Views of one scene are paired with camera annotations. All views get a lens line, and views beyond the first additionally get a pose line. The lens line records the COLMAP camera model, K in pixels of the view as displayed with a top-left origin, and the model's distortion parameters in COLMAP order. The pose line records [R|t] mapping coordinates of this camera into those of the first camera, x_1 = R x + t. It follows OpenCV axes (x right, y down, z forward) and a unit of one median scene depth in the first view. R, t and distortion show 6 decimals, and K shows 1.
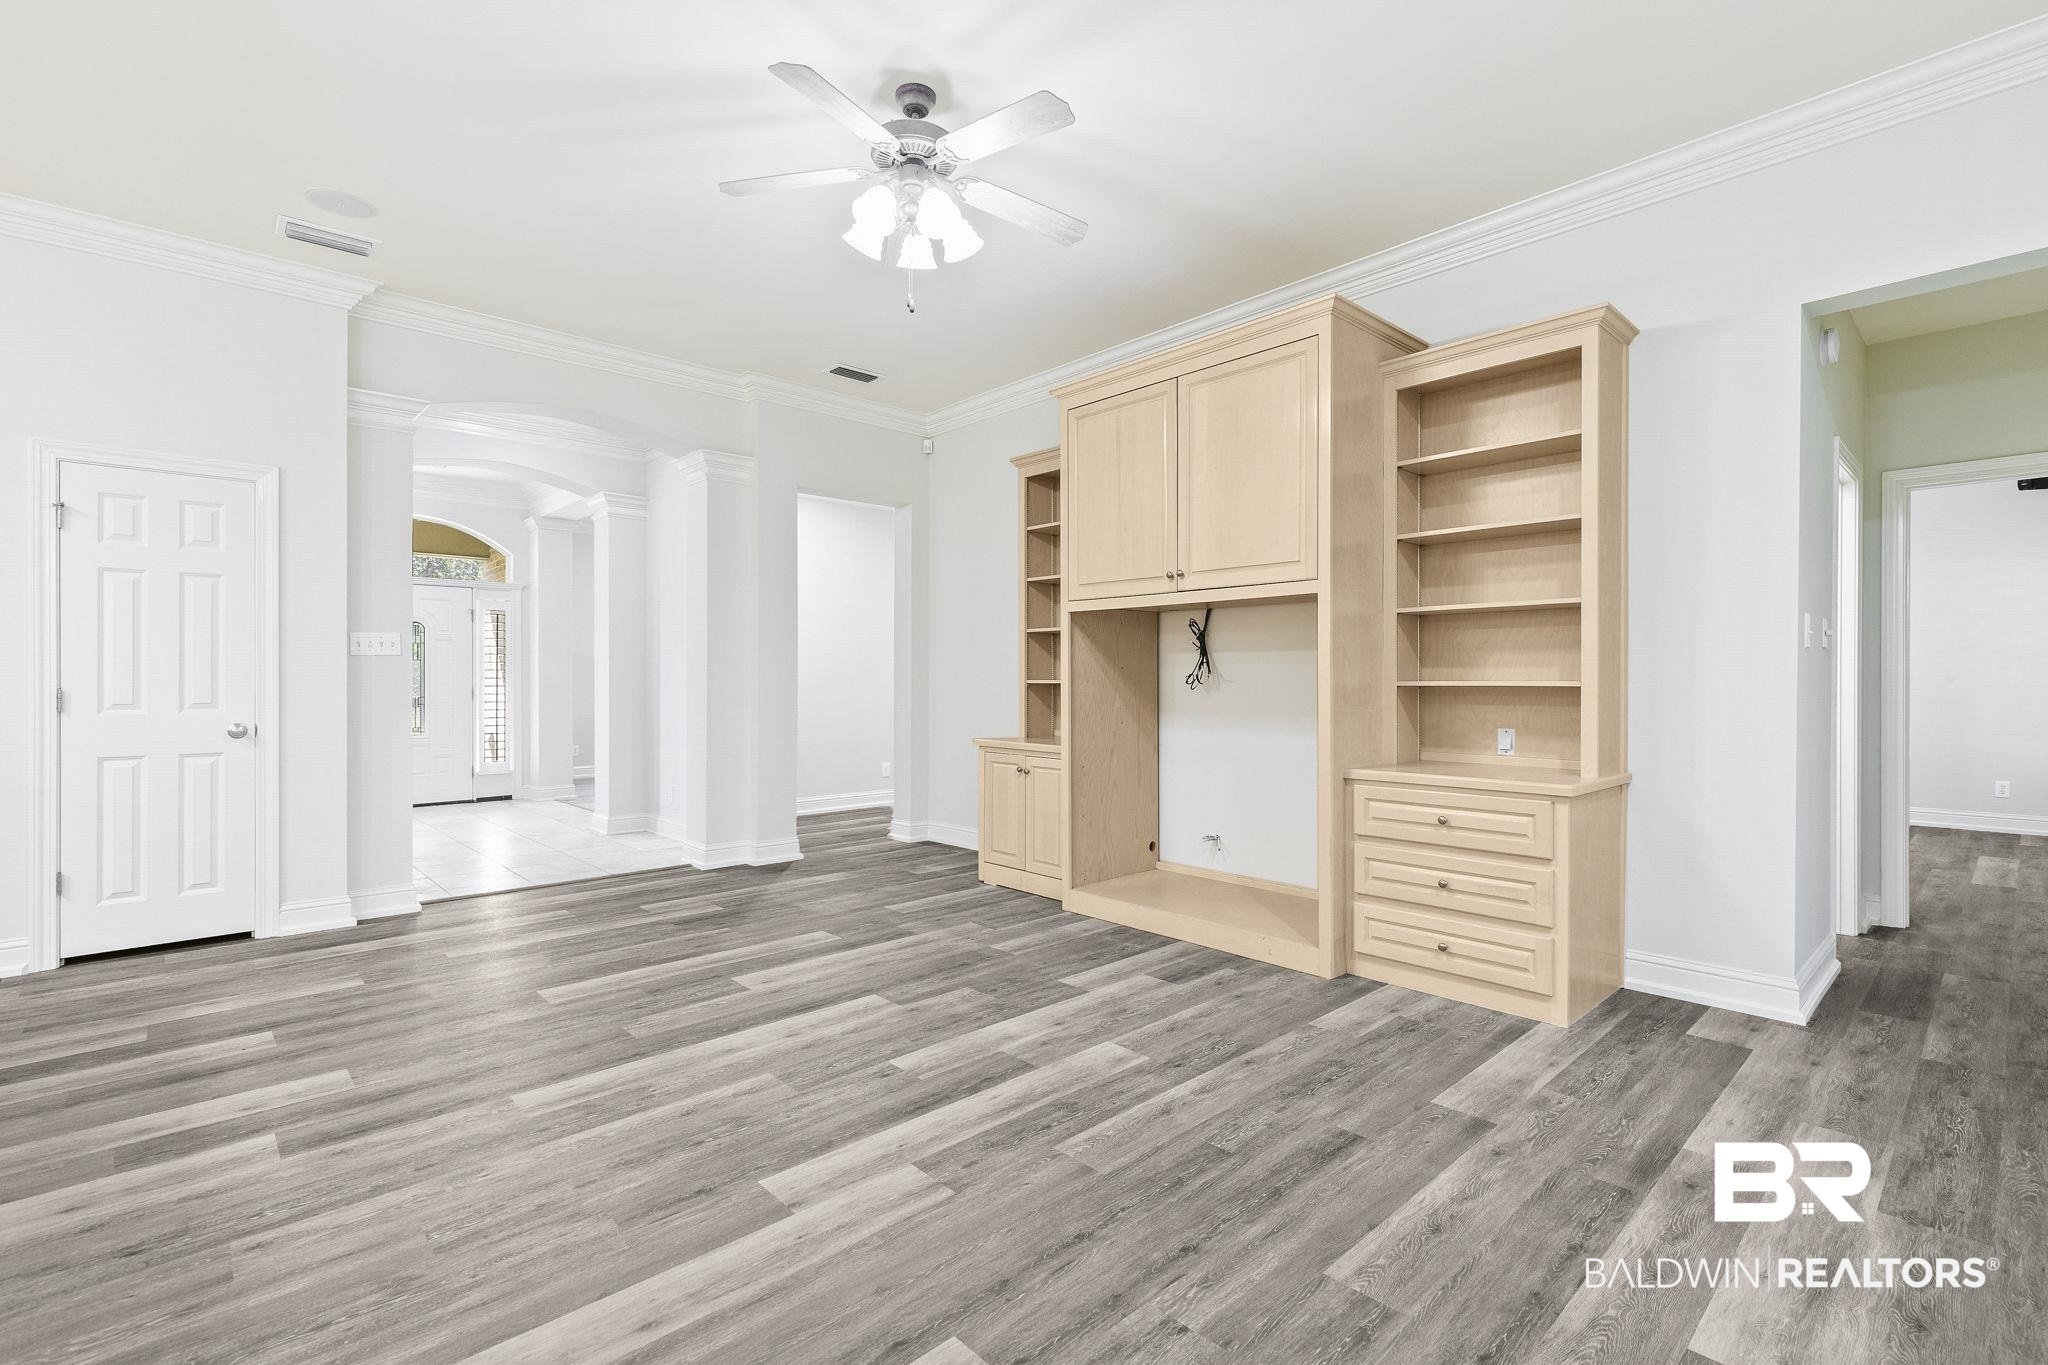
lens RADIAL K [[944.3, 0, 1018.2], [0, 944.3, 685.6], [0, 0, 1]] dist [-0.000418, 0.000077]
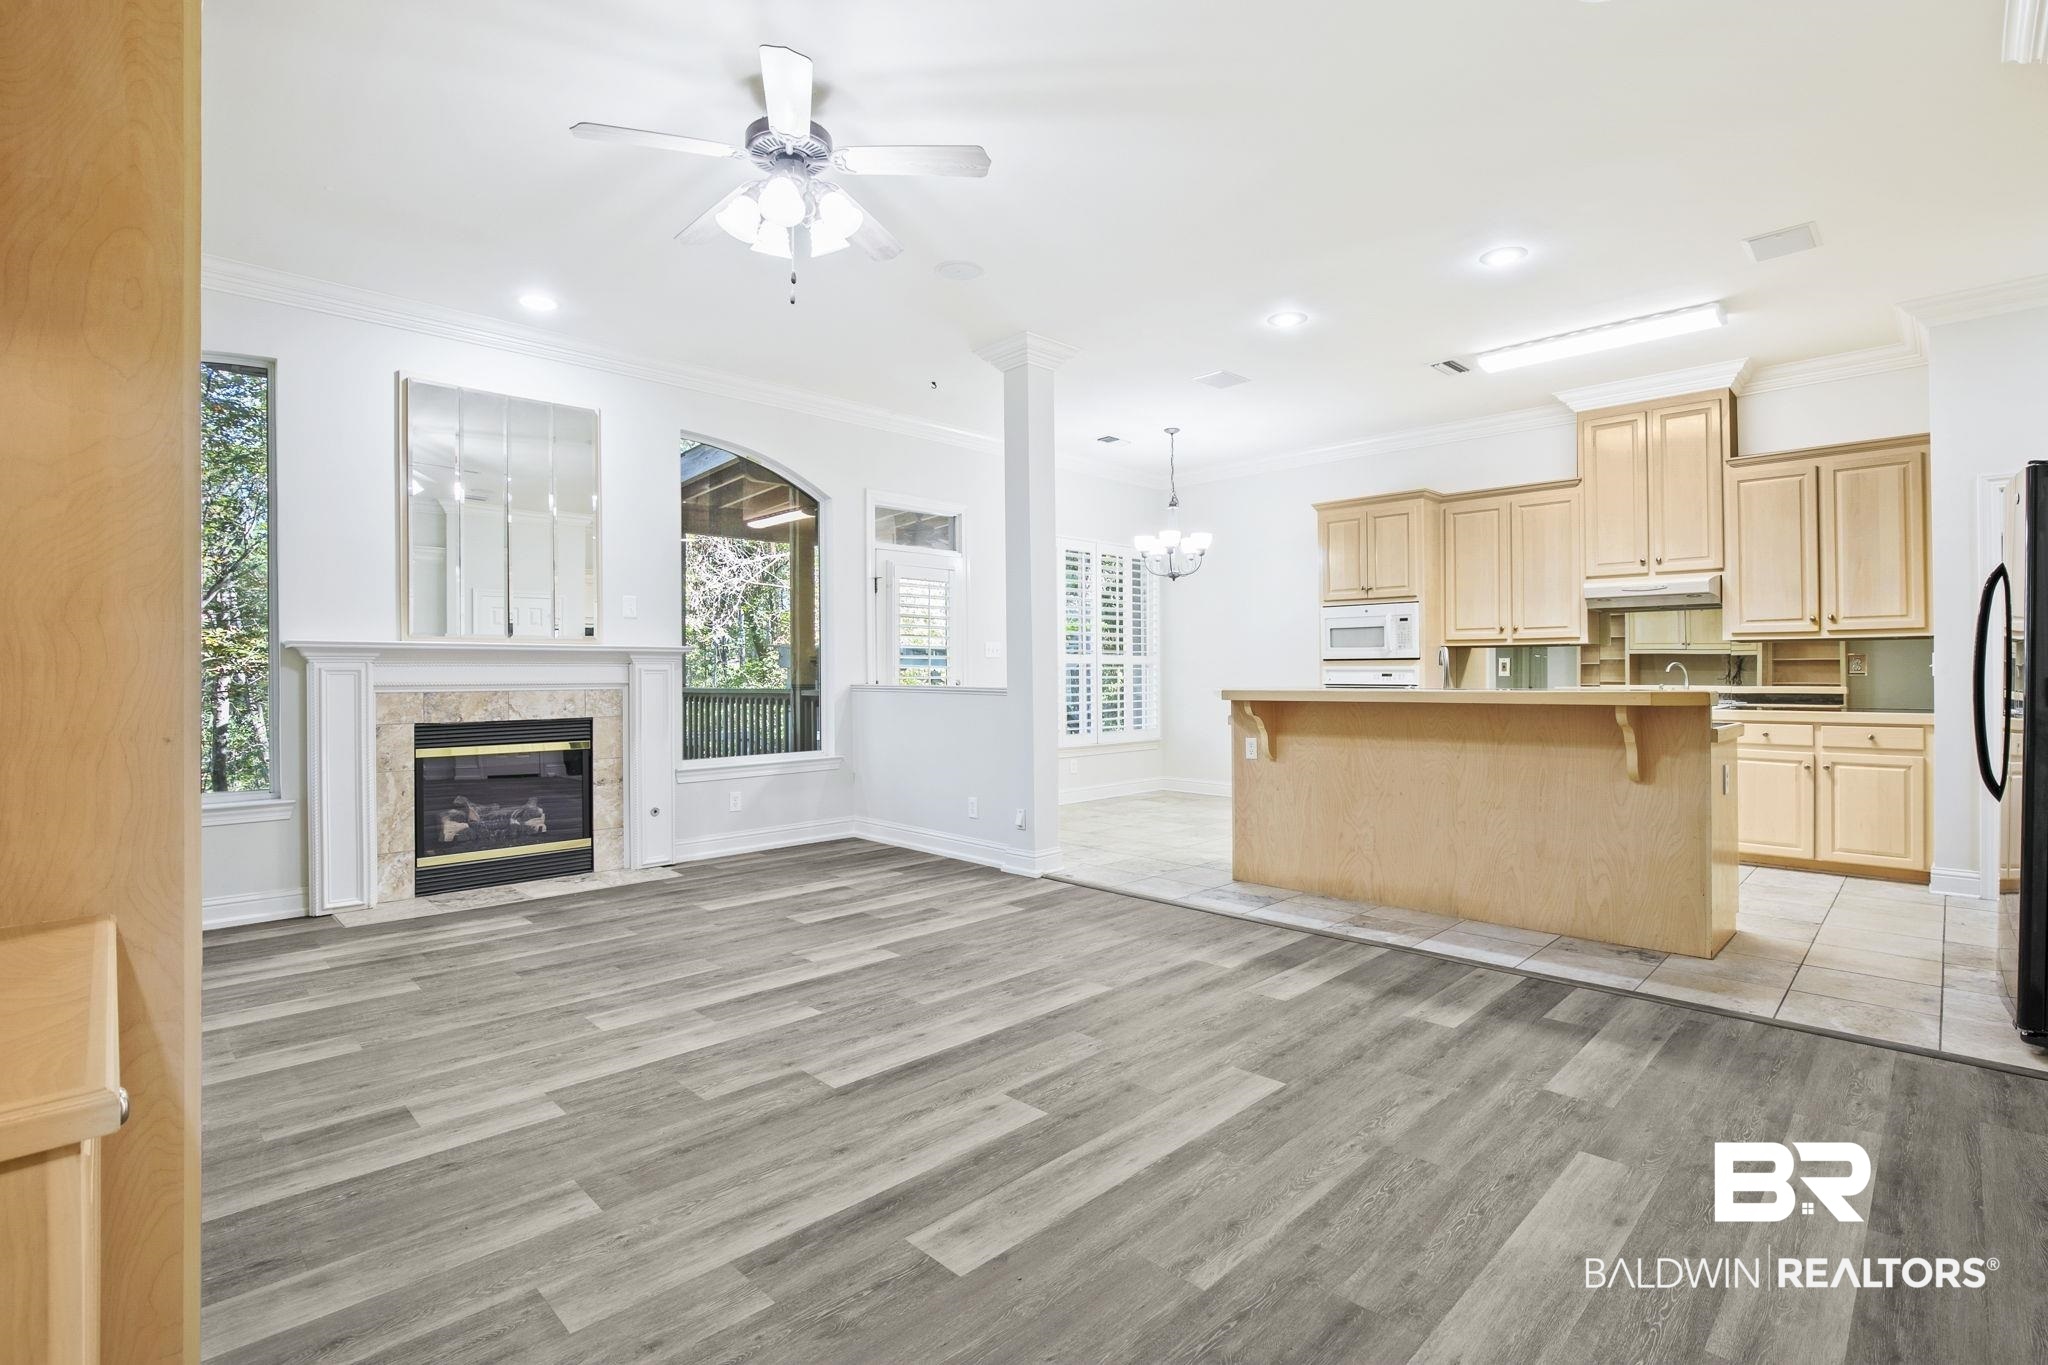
lens RADIAL K [[952.4, 0, 1021.0], [0, 952.4, 658.6], [0, 0, 1]] dist [-0.027486, 0.000428]
pose [[-0.999192, 0.004121, -0.039991, -0.300561], [0.004609, 0.999916, -0.012129, -0.008319], [0.039938, -0.012304, -0.999126, 1.949394]]
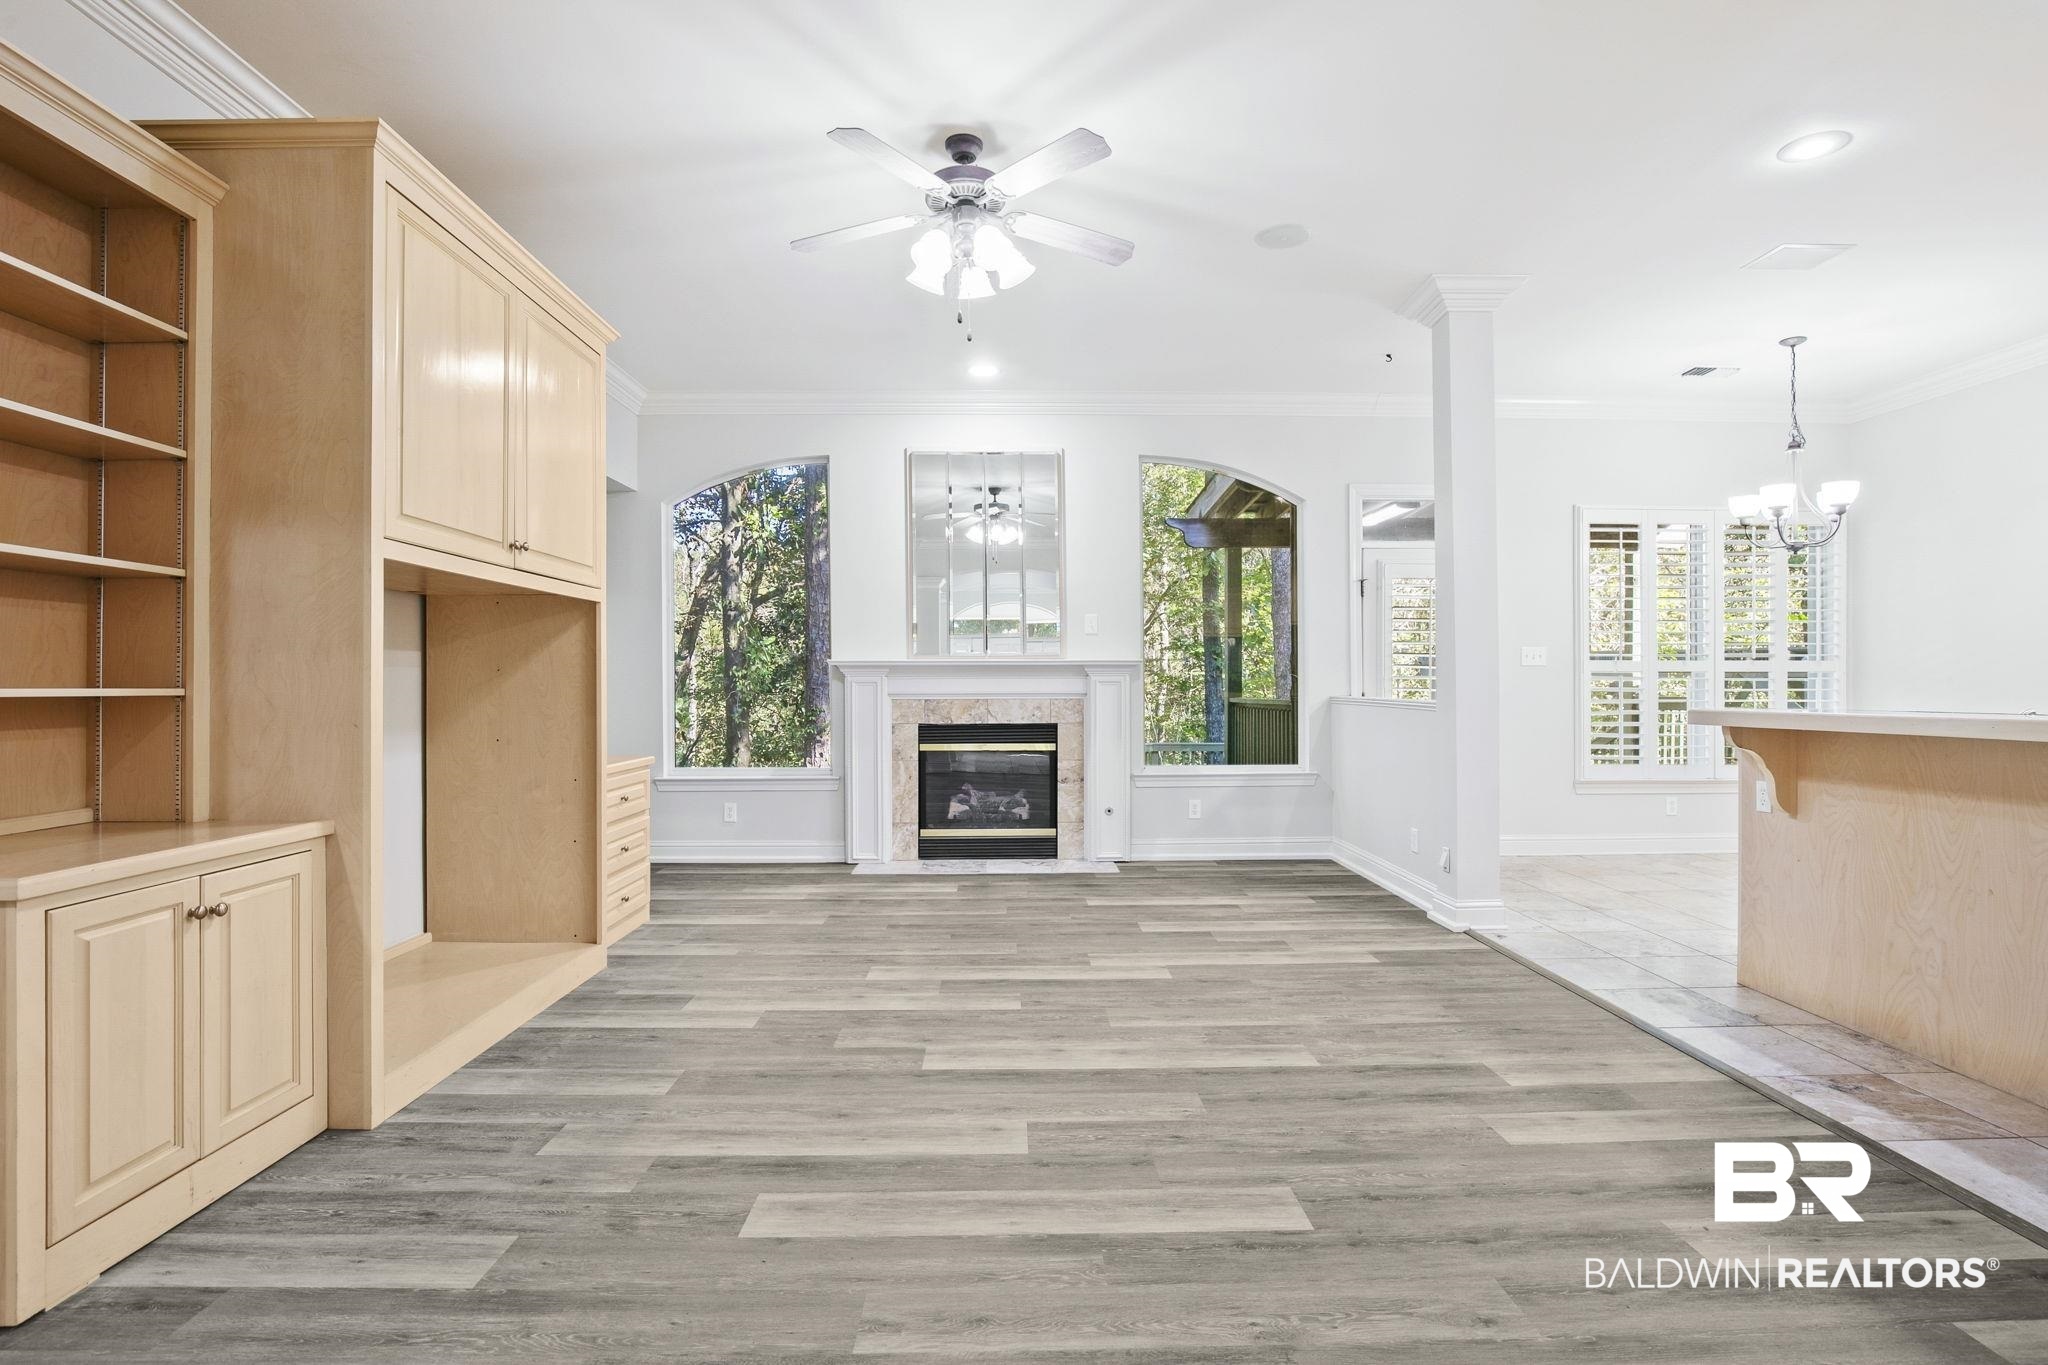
lens RADIAL K [[950.7, 0, 1024.0], [0, 950.7, 682.5], [0, 0, 1]] dist [-0.025438, 0.001391]
pose [[-0.754368, 0.003909, 0.656441, -0.838480], [0.004378, 0.999990, -0.000924, -0.008762], [-0.656438, 0.002177, -0.754377, 1.721164]]
